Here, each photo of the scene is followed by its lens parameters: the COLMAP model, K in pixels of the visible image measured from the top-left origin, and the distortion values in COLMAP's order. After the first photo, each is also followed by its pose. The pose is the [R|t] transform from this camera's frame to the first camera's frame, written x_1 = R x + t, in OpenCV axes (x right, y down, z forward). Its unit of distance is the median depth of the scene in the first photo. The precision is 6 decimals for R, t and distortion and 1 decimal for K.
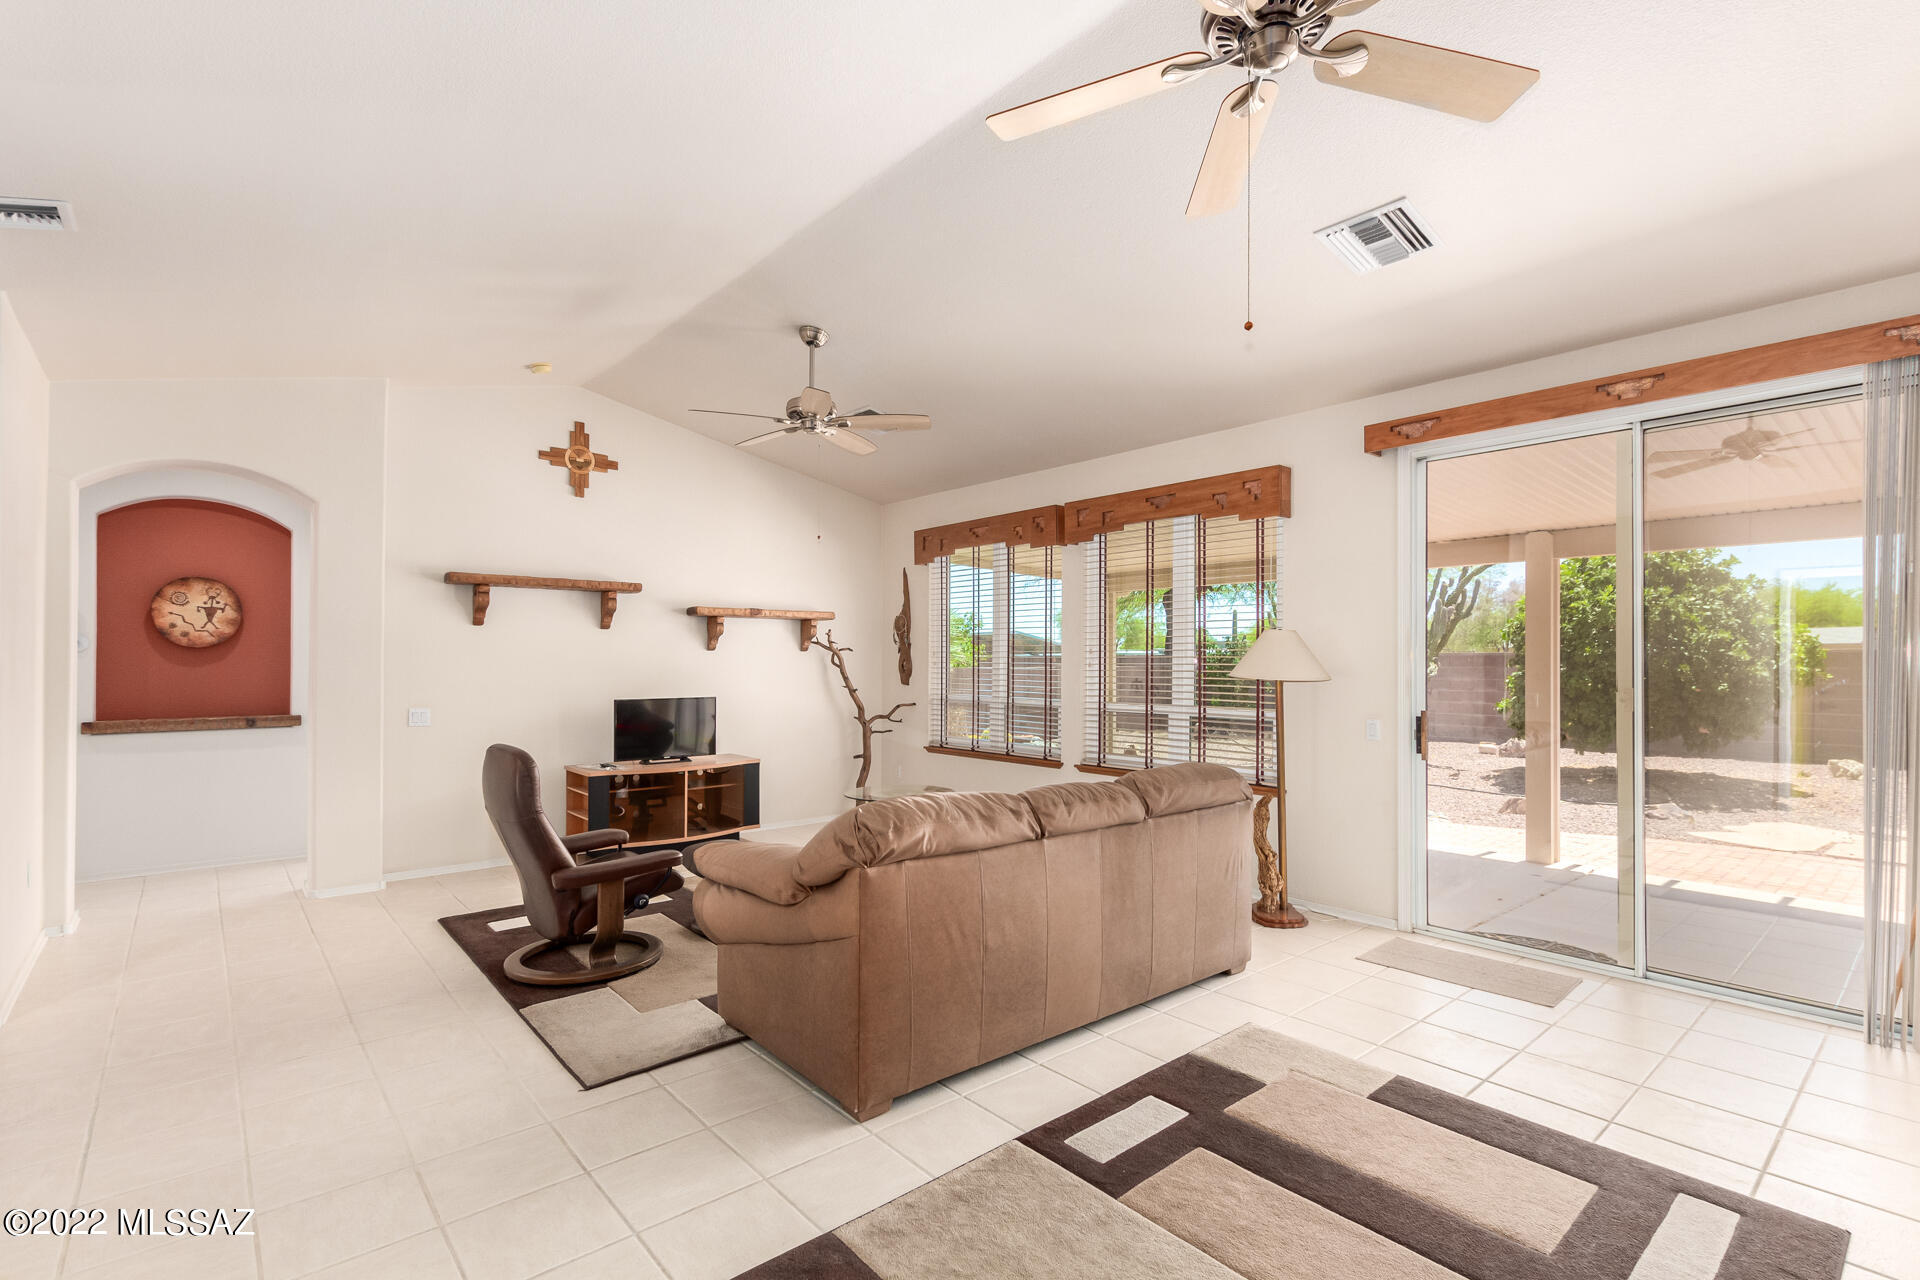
lens RADIAL K [[888.5, 0, 961.1], [0, 888.5, 655.0], [0, 0, 1]] dist [0.003709, -0.002205]
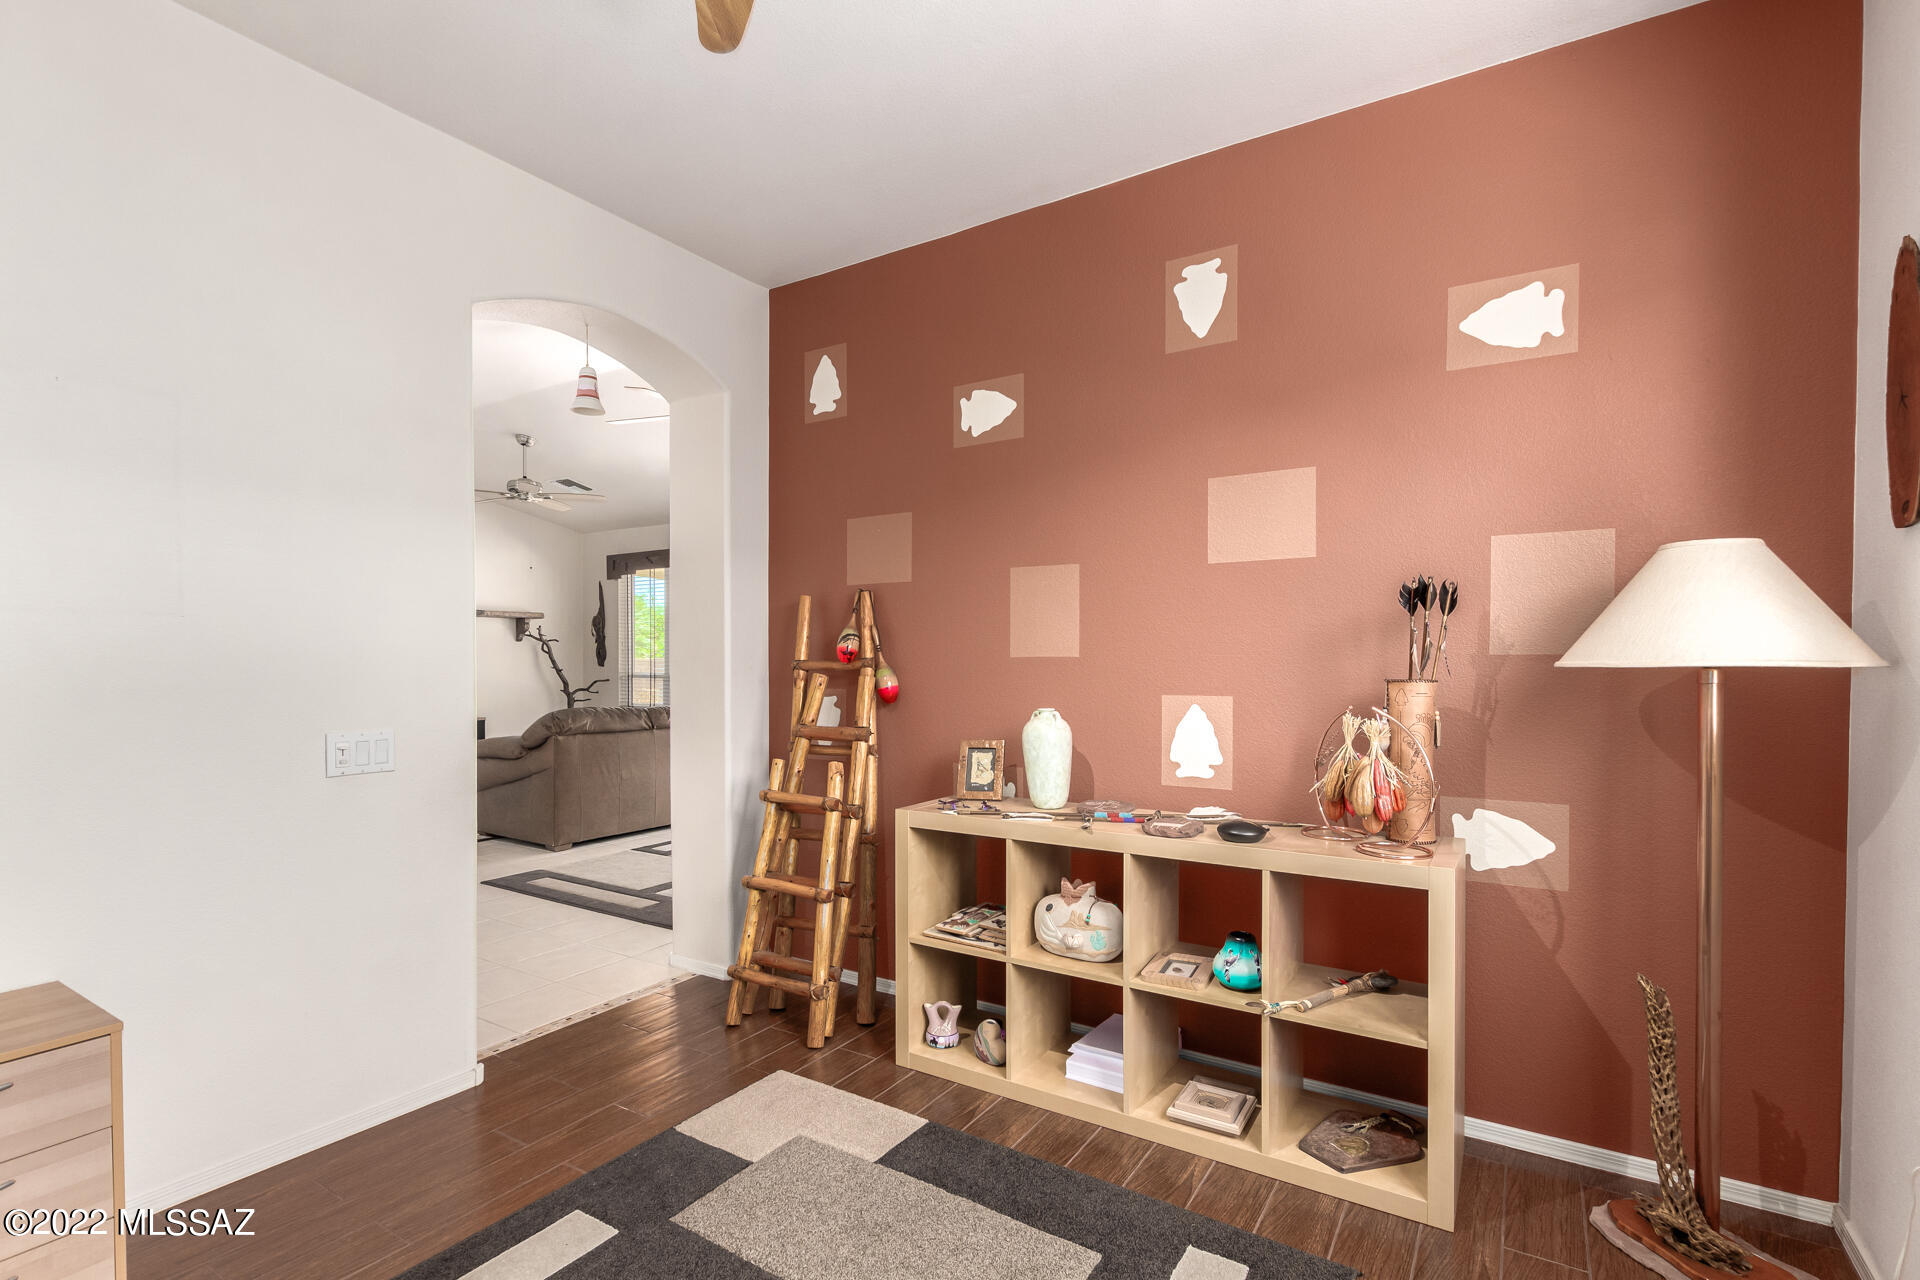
lens RADIAL K [[888.5, 0, 982.5], [0, 888.5, 673.5], [0, 0, 1]] dist [0.003709, -0.002205]
pose [[0.951673, -0.006562, 0.307042, 0.079631], [-0.001091, 0.999693, 0.024747, 0.010369], [-0.307110, -0.023886, 0.951374, -0.512519]]
